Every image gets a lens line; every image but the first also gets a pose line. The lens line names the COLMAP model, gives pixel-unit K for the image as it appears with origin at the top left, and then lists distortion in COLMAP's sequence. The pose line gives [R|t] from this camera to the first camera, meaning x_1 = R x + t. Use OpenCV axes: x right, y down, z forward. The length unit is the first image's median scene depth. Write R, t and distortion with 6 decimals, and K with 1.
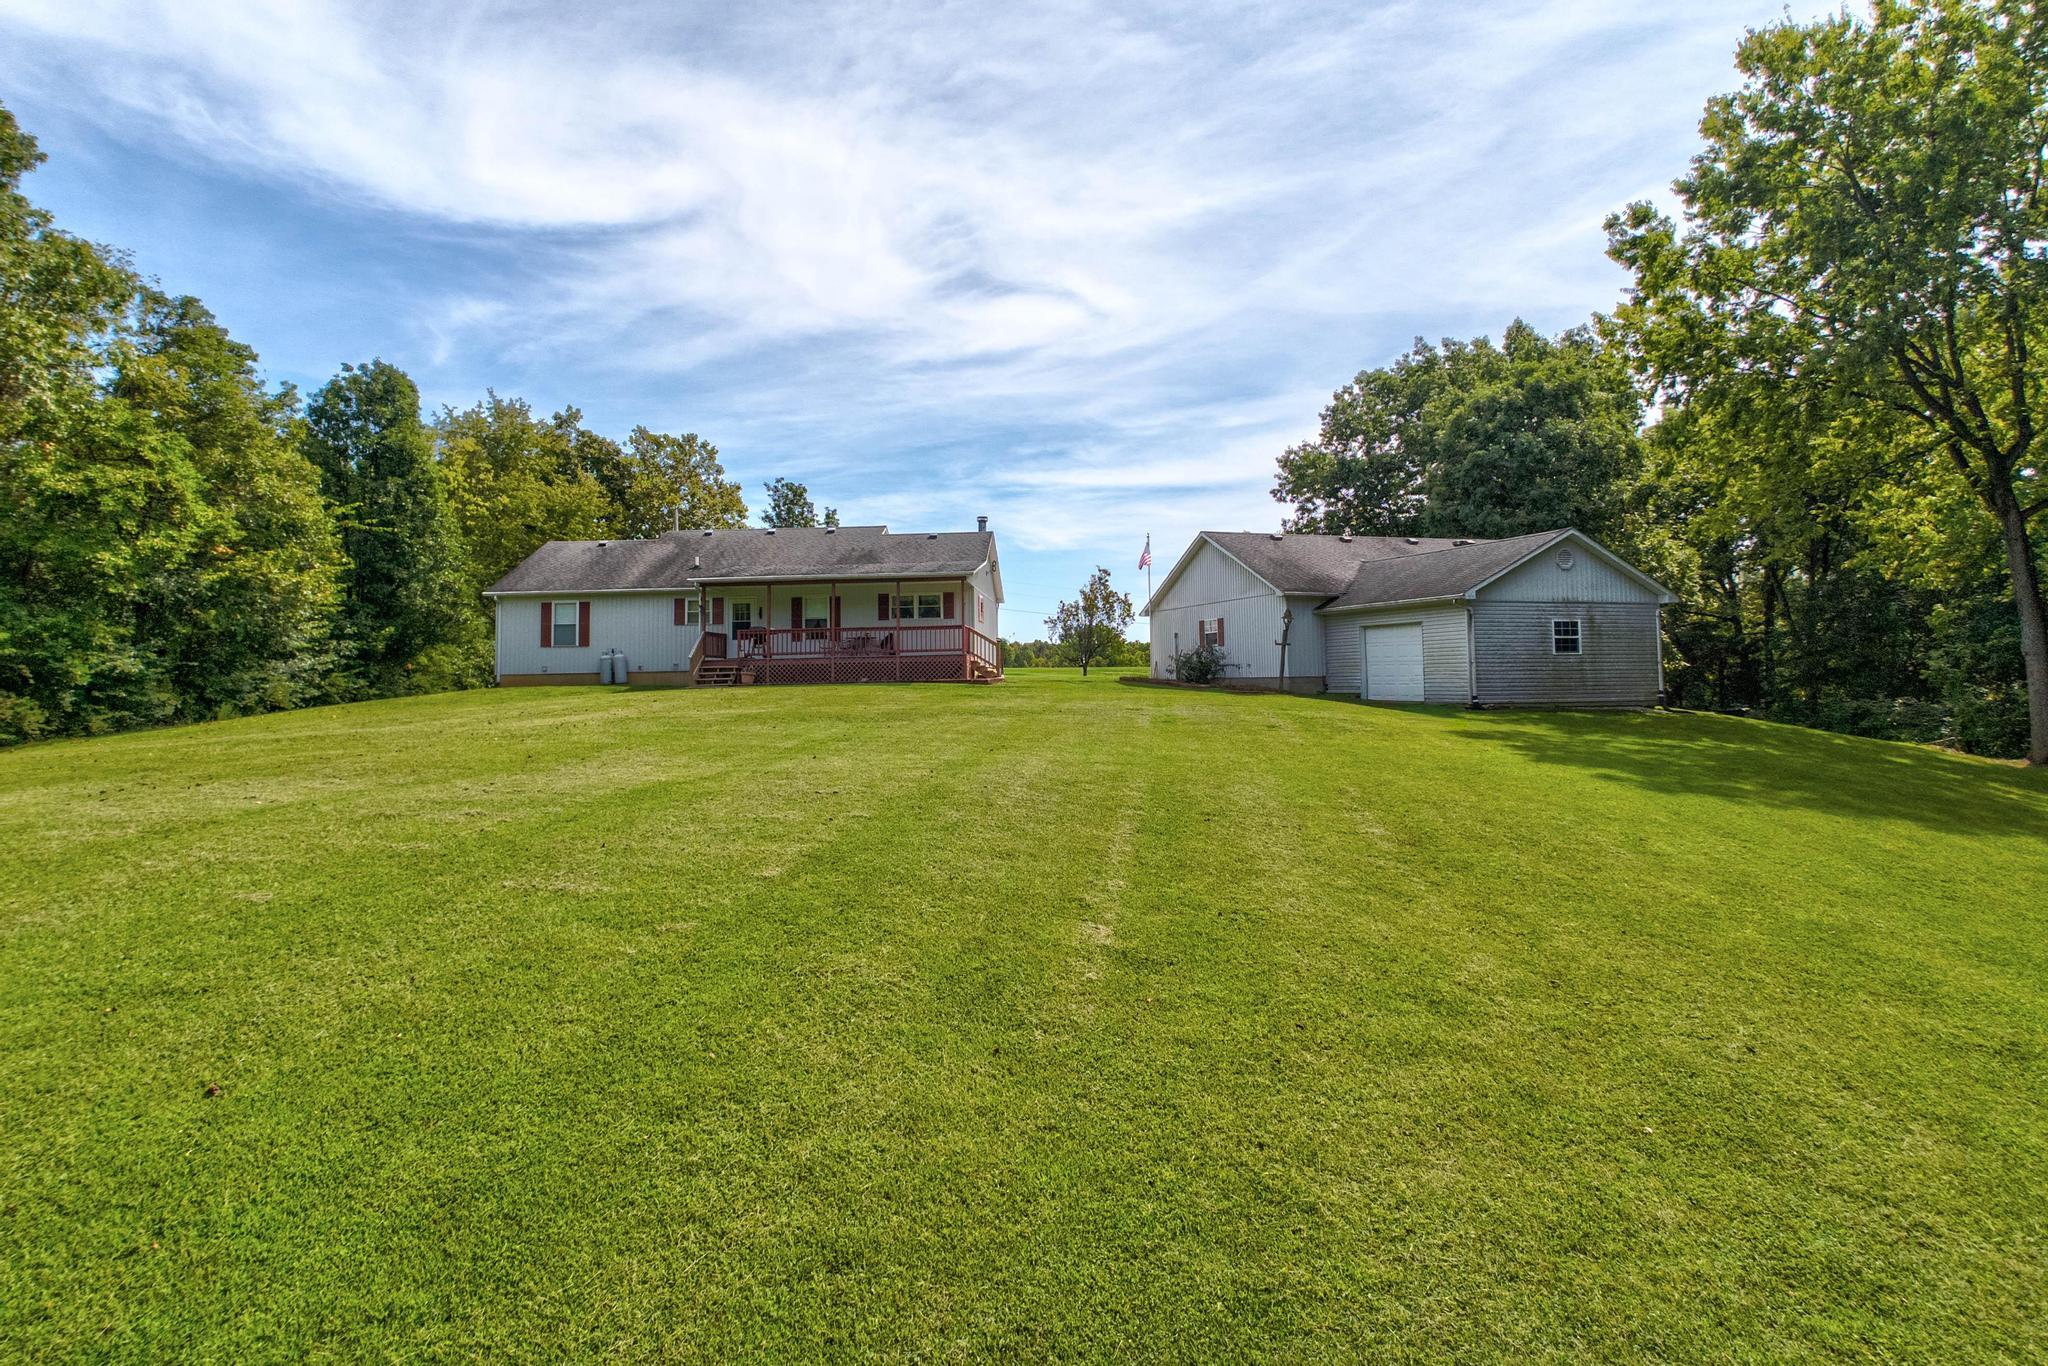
lens RADIAL K [[1169.3, 0, 1036.0], [0, 1169.3, 605.5], [0, 0, 1]] dist [0.031205, -0.016653]
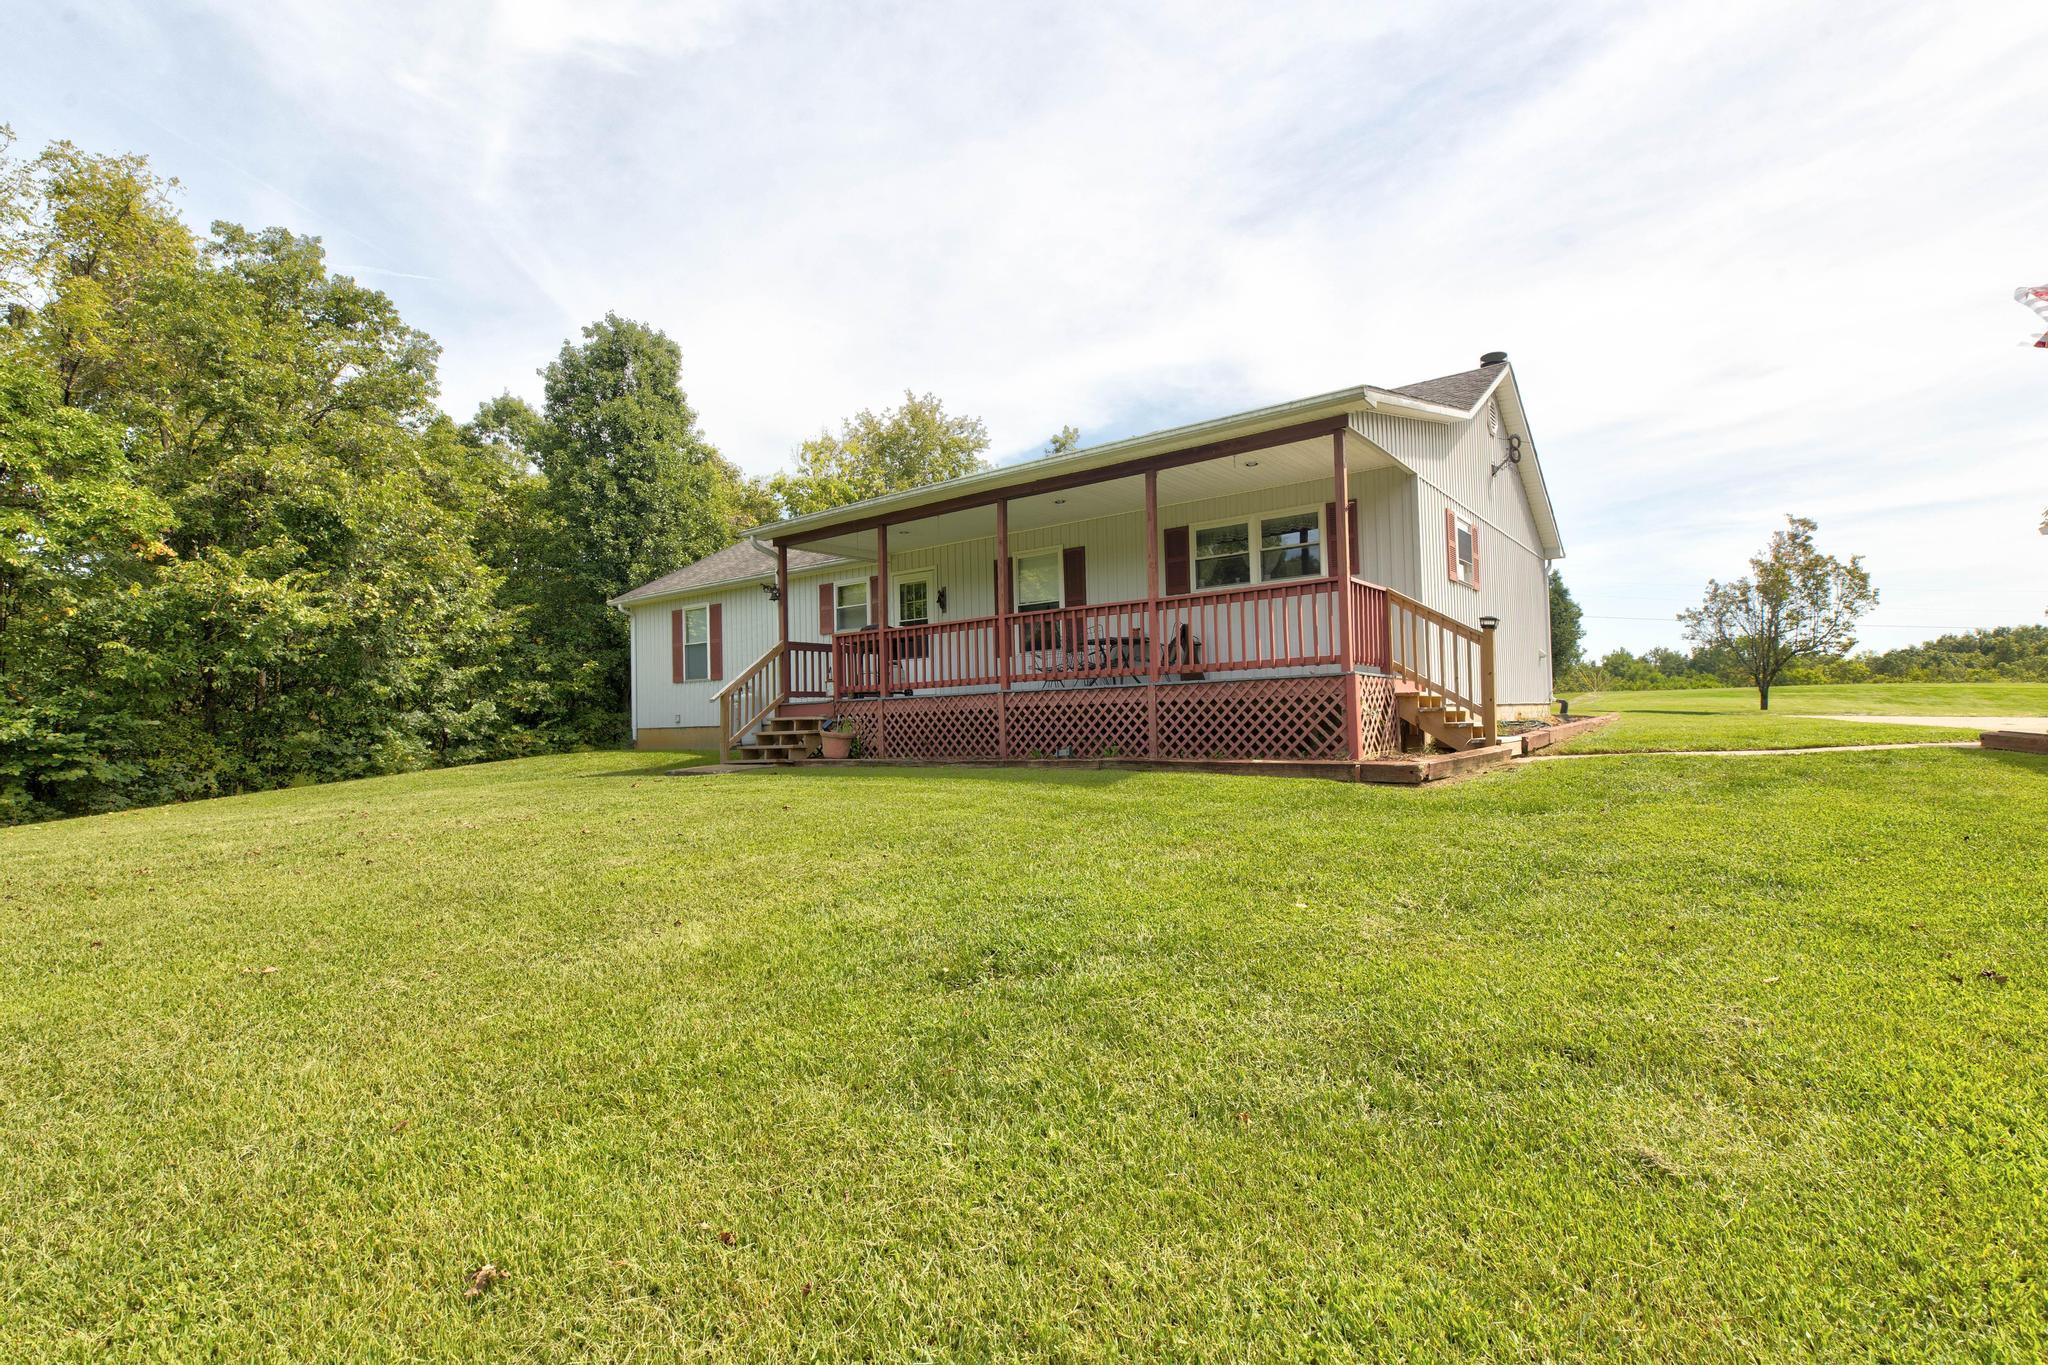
lens RADIAL K [[958.7, 0, 1018.7], [0, 958.7, 685.6], [0, 0, 1]] dist [0.002389, 0.000063]
pose [[0.825383, -0.025511, -0.563996, 0.007717], [0.050671, 0.998294, 0.028999, 0.031415], [0.562295, -0.052513, 0.825268, 0.696102]]
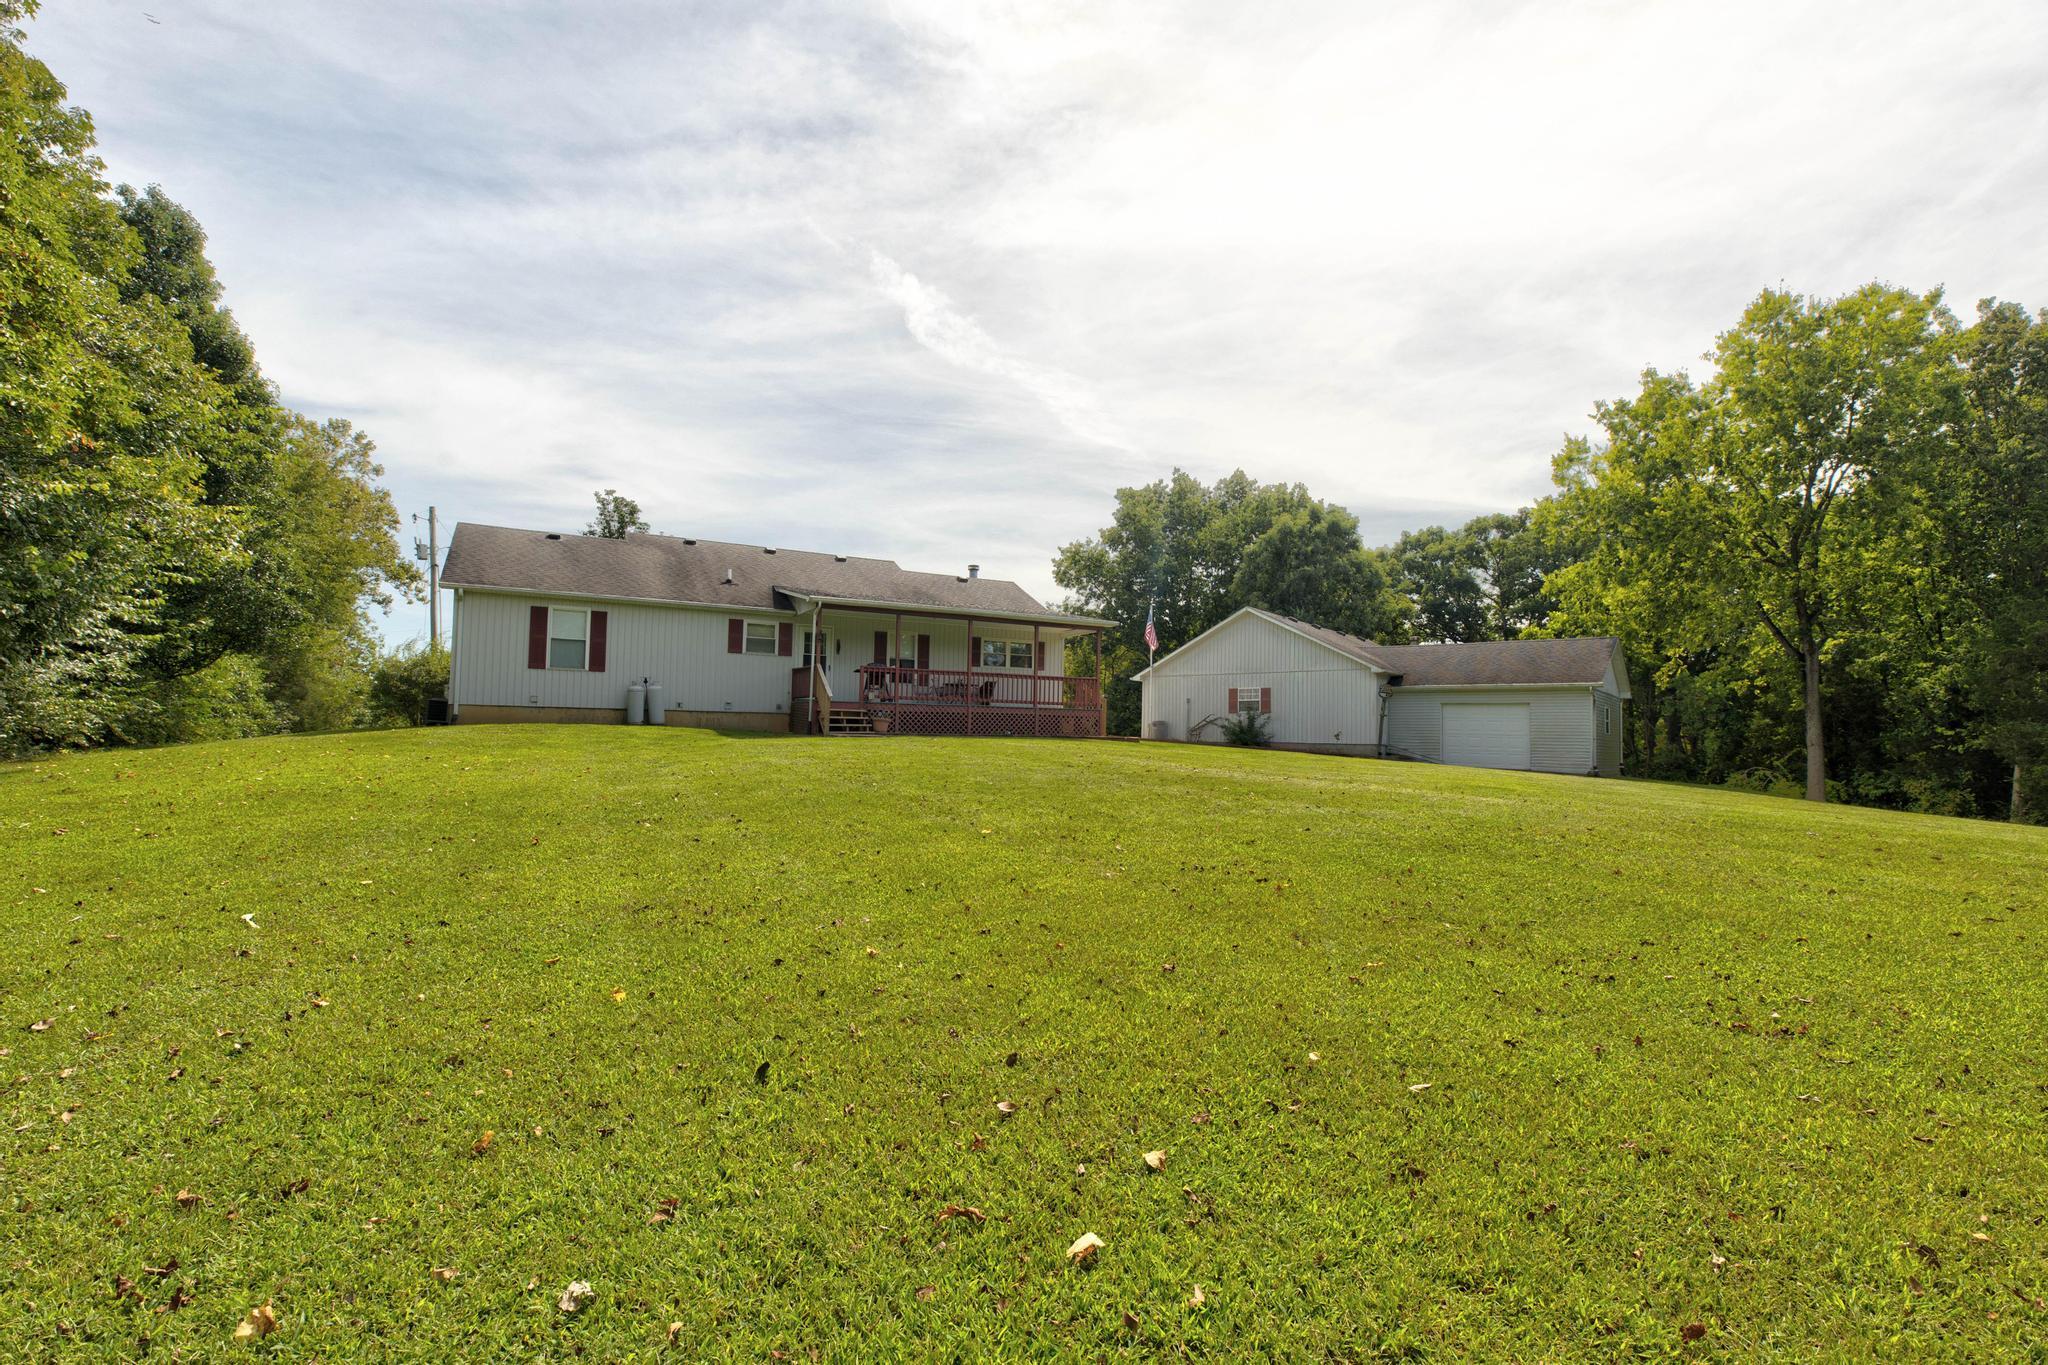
lens RADIAL K [[936.7, 0, 1053.9], [0, 936.7, 688.5], [0, 0, 1]] dist [0.000313, -0.000061]
pose [[0.839458, 0.060563, 0.540040, -0.463615], [-0.066230, 0.997764, -0.008945, 0.032024], [-0.539374, -0.028258, 0.841592, 0.360226]]
